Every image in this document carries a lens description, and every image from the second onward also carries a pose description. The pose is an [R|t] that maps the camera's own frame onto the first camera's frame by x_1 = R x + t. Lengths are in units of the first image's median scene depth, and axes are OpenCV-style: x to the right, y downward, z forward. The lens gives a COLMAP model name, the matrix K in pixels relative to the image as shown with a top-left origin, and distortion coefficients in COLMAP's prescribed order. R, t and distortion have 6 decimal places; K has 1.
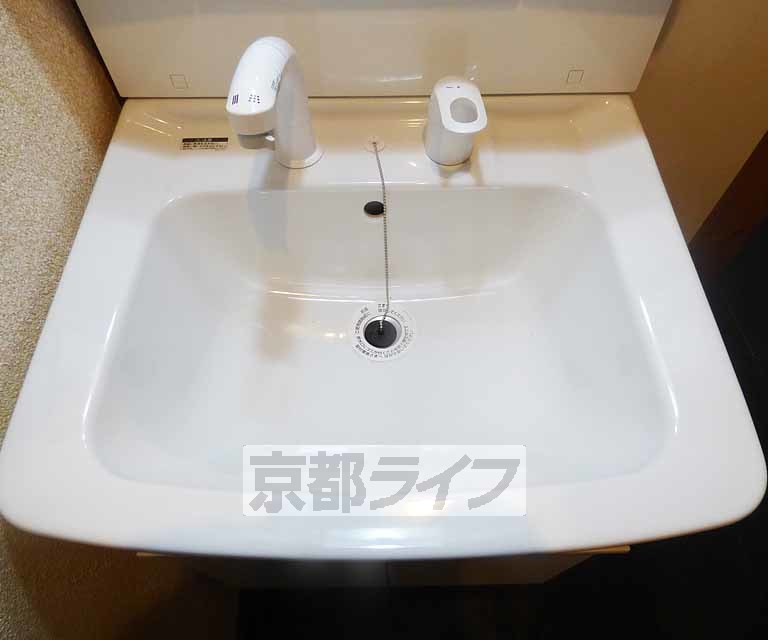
lens RADIAL K [[522.9, 0, 366.3], [0, 522.9, 314.0], [0, 0, 1]] dist [-0.006526, -0.002263]
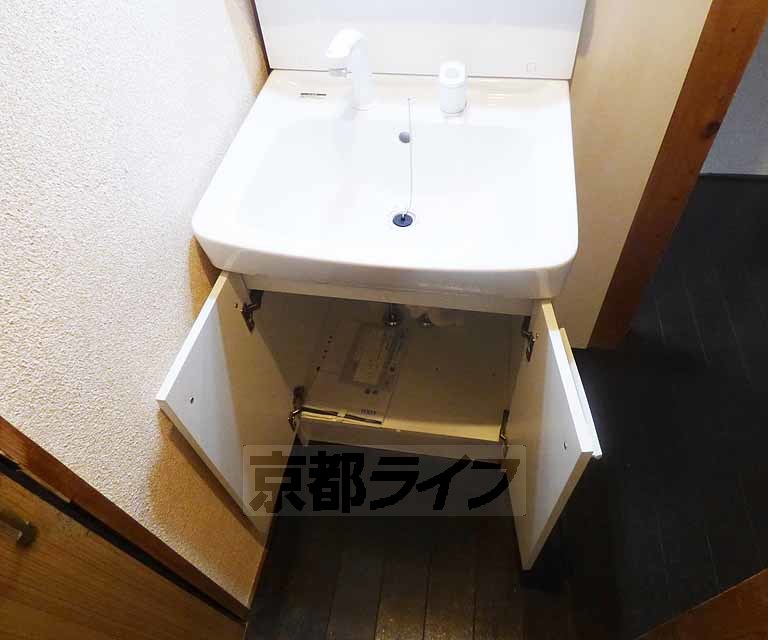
lens RADIAL K [[516.2, 0, 384.0], [0, 516.2, 320.0], [0, 0, 1]] dist [0.000821, 0.000219]
pose [[0.986337, 0.106620, -0.125584, 0.231673], [-0.117359, 0.989743, -0.081457, 0.549956], [0.115611, 0.095083, 0.988733, -0.630822]]
